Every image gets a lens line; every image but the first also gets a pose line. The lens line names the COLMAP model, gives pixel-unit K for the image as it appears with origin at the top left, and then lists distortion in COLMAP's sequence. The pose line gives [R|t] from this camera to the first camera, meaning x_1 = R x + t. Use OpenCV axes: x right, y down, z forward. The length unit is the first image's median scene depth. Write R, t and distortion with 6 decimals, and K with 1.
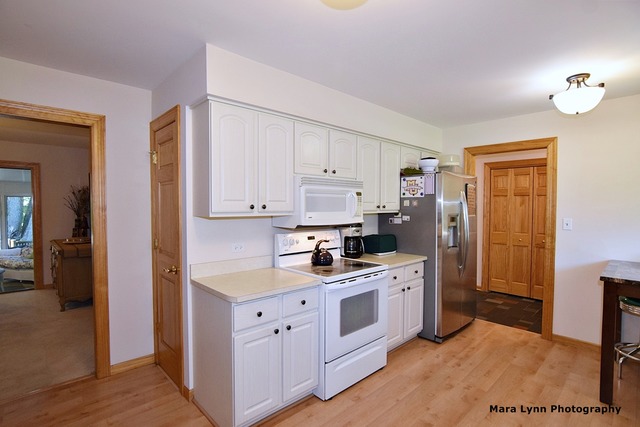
lens RADIAL K [[318.2, 0, 317.3], [0, 318.2, 214.7], [0, 0, 1]] dist [-0.012701, 0.000411]
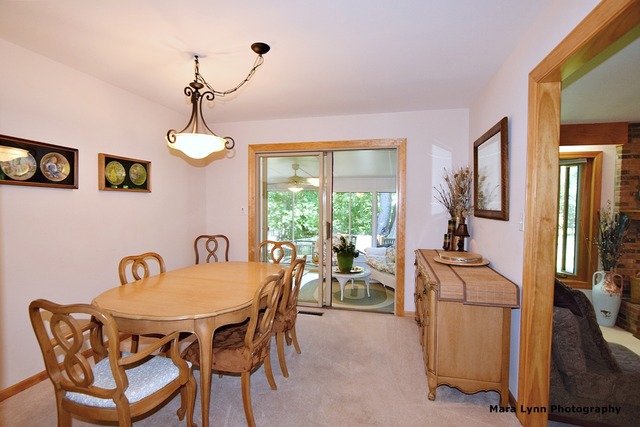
lens RADIAL K [[298.4, 0, 320.0], [0, 298.4, 213.5], [0, 0, 1]] dist [-0.000508, 0.000116]
pose [[0.543027, 0.028277, -0.839239, -0.400396], [-0.033073, 0.999378, 0.012273, 0.002087], [0.839063, 0.021092, 0.543625, 0.455067]]
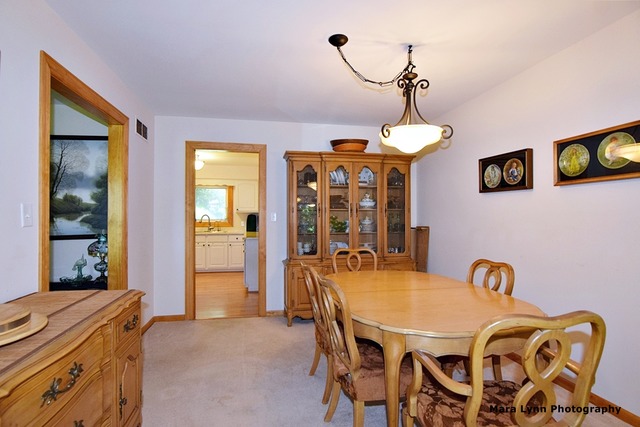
lens RADIAL K [[318.2, 0, 317.3], [0, 318.2, 214.7], [0, 0, 1]] dist [-0.012701, 0.000411]
pose [[-0.842193, -0.000806, 0.539176, -0.780006], [0.012102, 0.999719, 0.020397, 0.005948], [-0.539041, 0.023703, -0.841946, 0.788816]]
